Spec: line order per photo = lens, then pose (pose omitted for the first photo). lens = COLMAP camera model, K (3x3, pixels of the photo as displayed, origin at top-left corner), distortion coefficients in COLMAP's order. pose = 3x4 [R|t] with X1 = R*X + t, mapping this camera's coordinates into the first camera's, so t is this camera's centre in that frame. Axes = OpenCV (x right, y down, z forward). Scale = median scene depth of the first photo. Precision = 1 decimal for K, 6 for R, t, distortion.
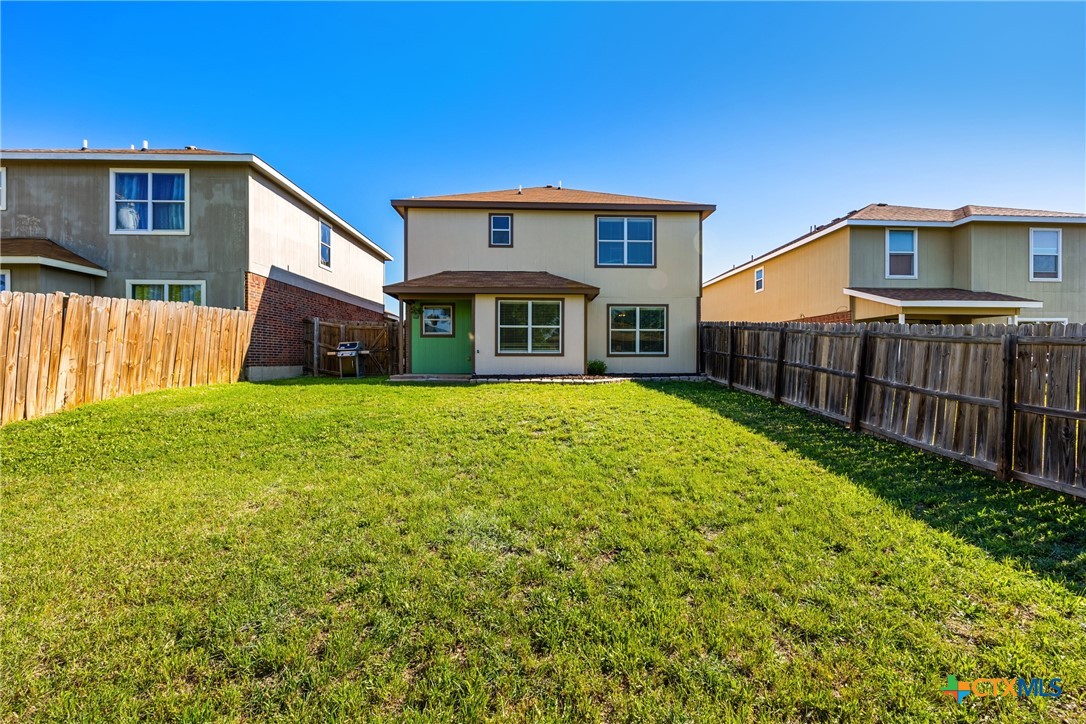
lens RADIAL K [[430.3, 0, 547.4], [0, 430.3, 362.3], [0, 0, 1]] dist [0.000496, 0.000329]
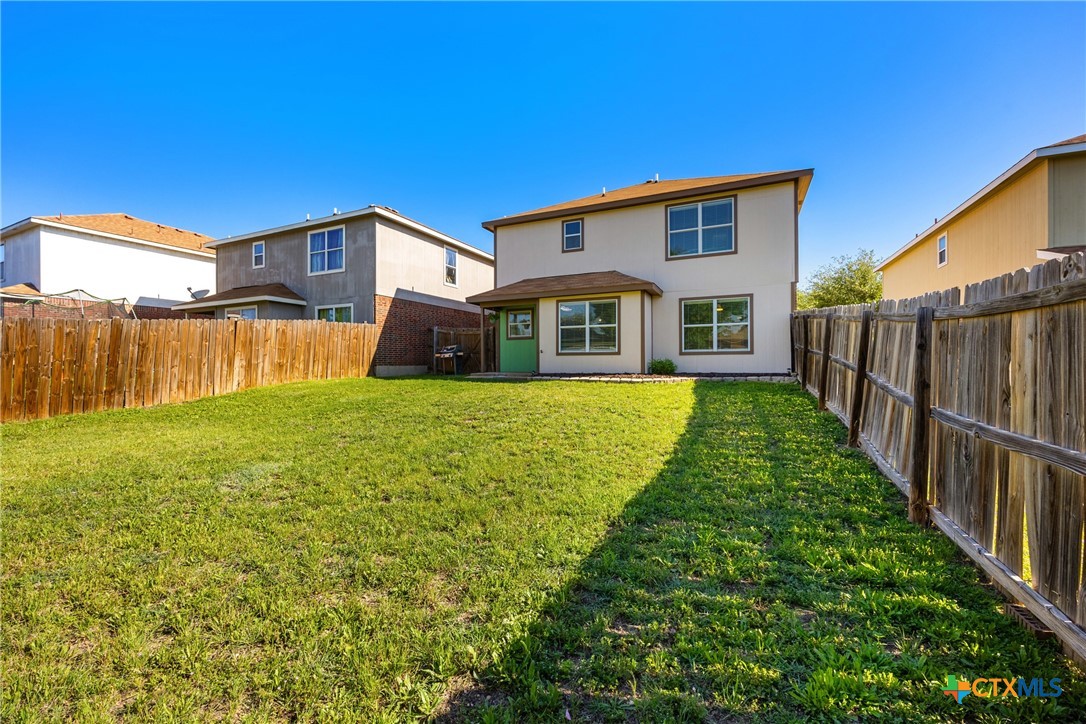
lens RADIAL K [[430.3, 0, 552.3], [0, 430.3, 364.3], [0, 0, 1]] dist [0.000496, 0.000329]
pose [[0.894702, -0.004067, -0.446646, 0.343040], [0.003311, 0.999991, -0.002472, 0.009906], [0.446652, 0.000733, 0.894708, 0.047091]]
